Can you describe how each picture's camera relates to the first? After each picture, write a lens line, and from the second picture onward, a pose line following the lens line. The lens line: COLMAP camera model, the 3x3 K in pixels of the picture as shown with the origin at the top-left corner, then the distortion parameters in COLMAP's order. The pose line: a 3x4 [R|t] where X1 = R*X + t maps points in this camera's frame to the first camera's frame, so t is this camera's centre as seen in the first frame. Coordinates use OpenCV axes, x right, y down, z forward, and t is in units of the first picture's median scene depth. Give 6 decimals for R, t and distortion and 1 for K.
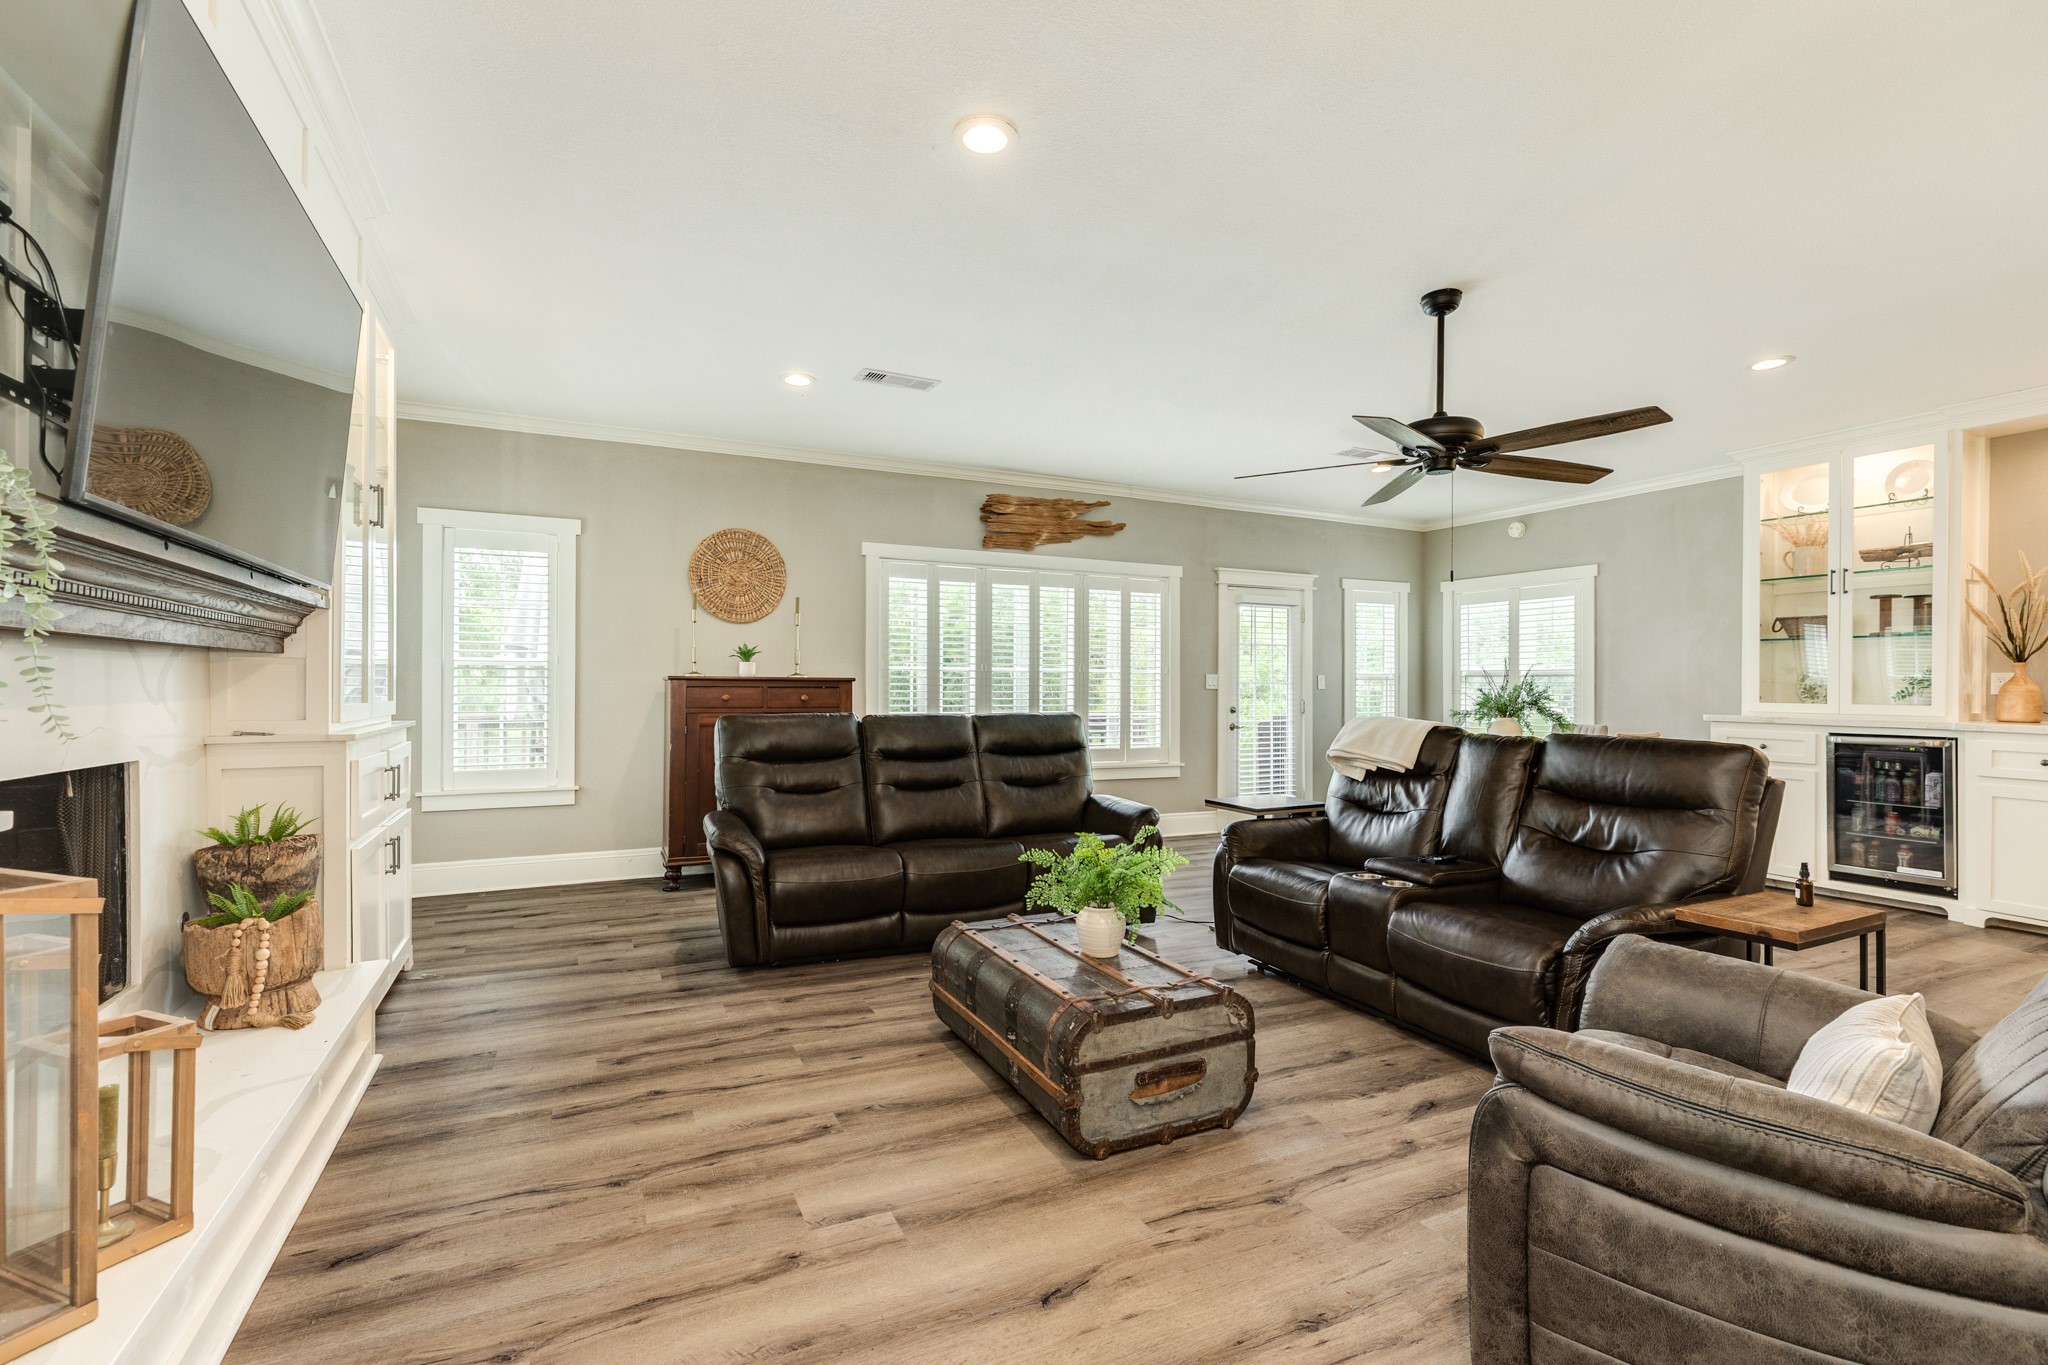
lens RADIAL K [[912.9, 0, 1018.8], [0, 912.9, 694.6], [0, 0, 1]] dist [0.004231, -0.001071]
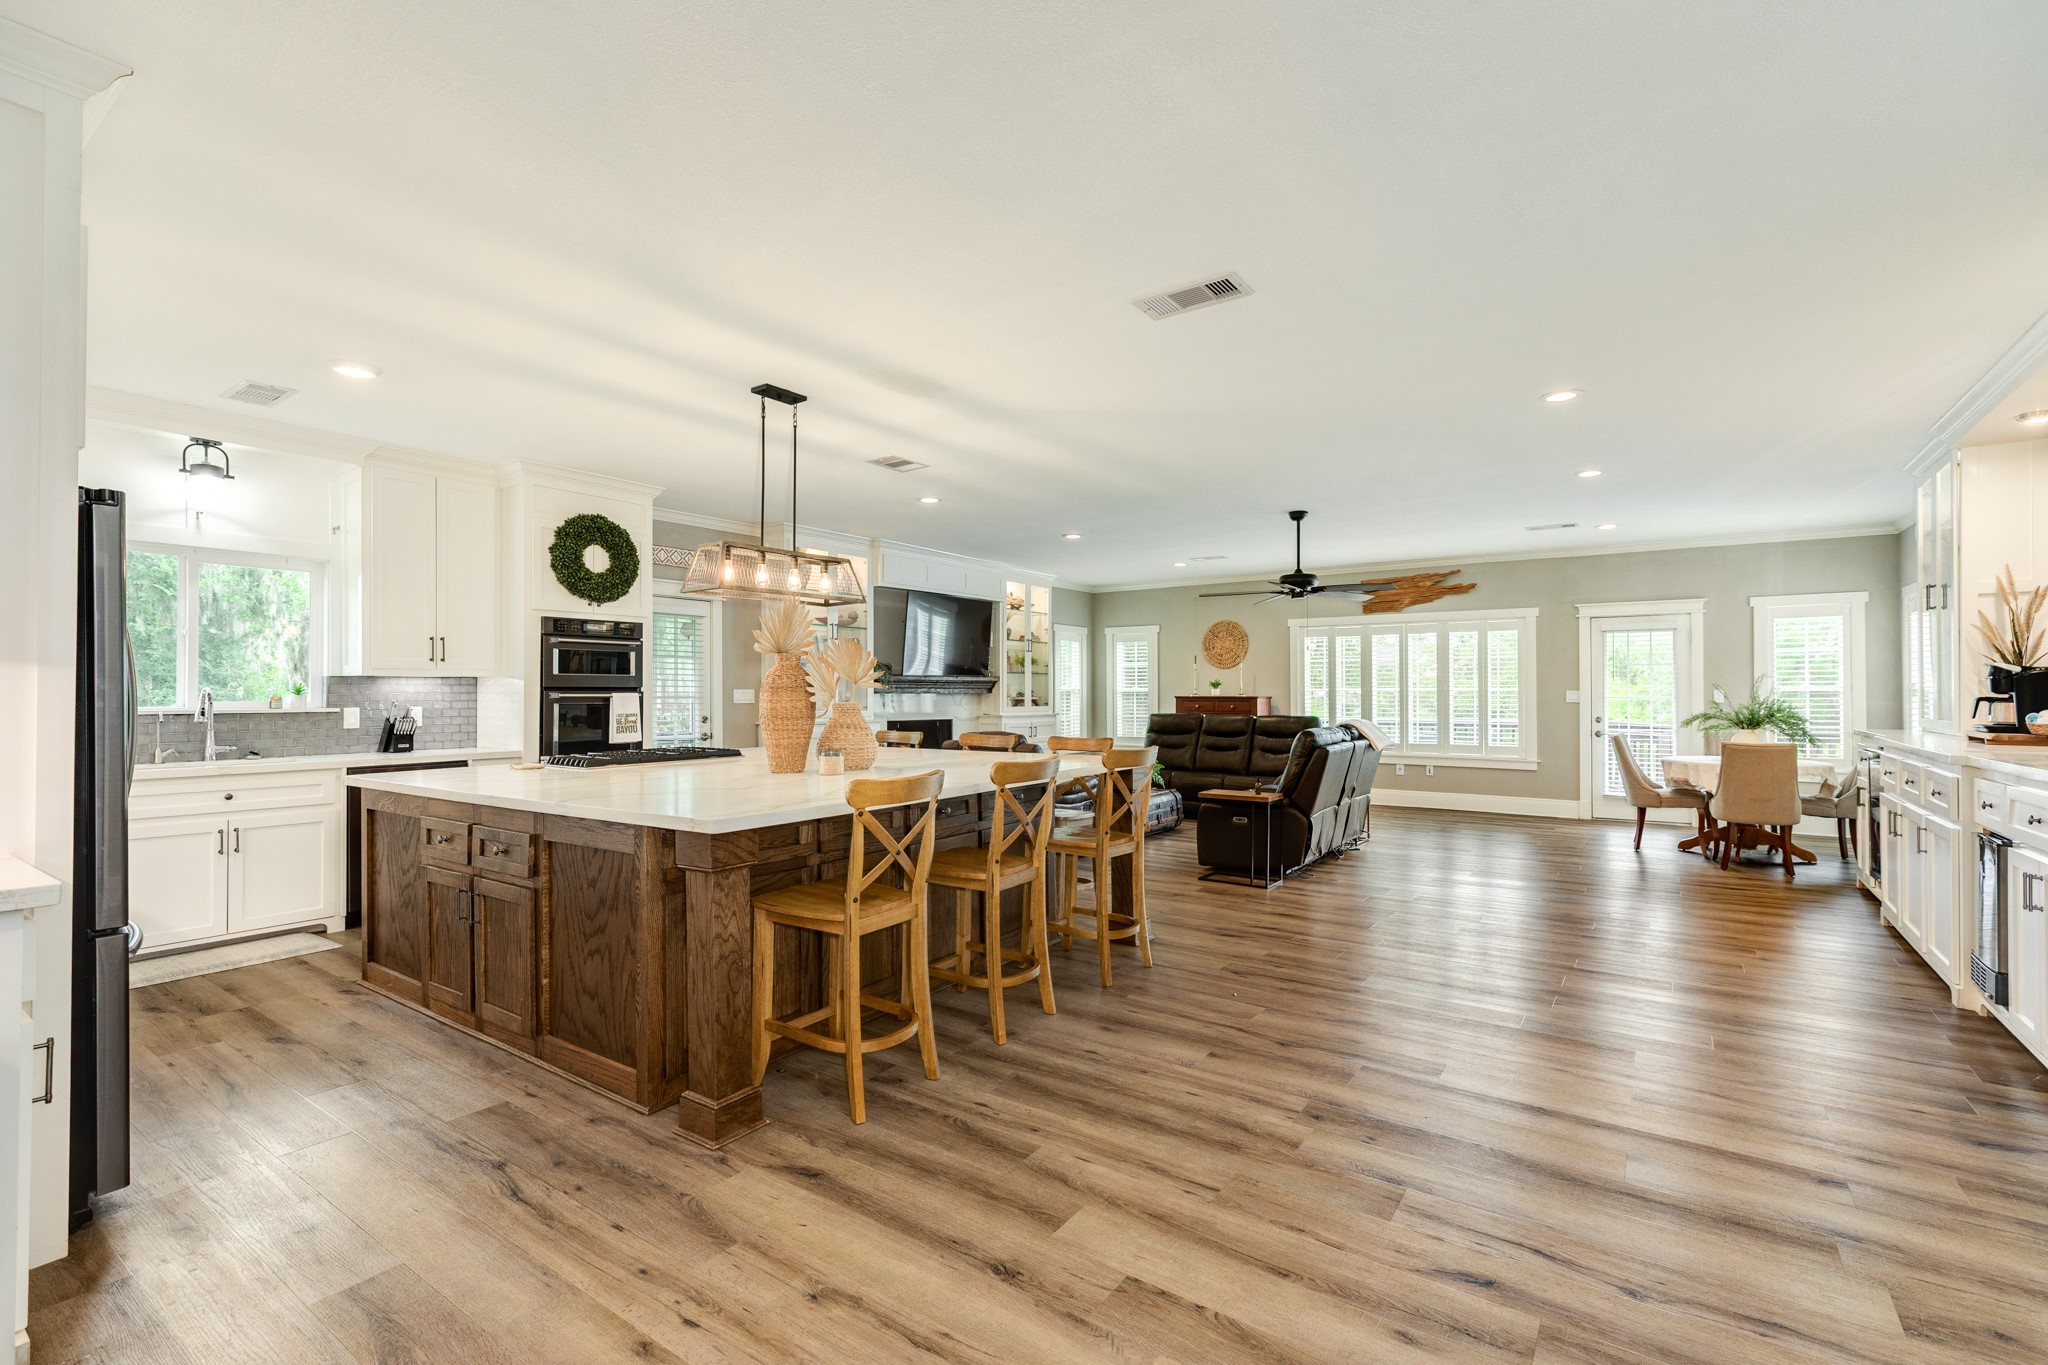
lens RADIAL K [[912.9, 0, 1025.6], [0, 912.9, 691.0], [0, 0, 1]] dist [0.004231, -0.001071]
pose [[0.488983, -0.007354, -0.872262, 1.217478], [-0.004139, 0.999934, -0.010750, -0.006815], [0.872283, 0.008867, 0.488920, -0.337864]]
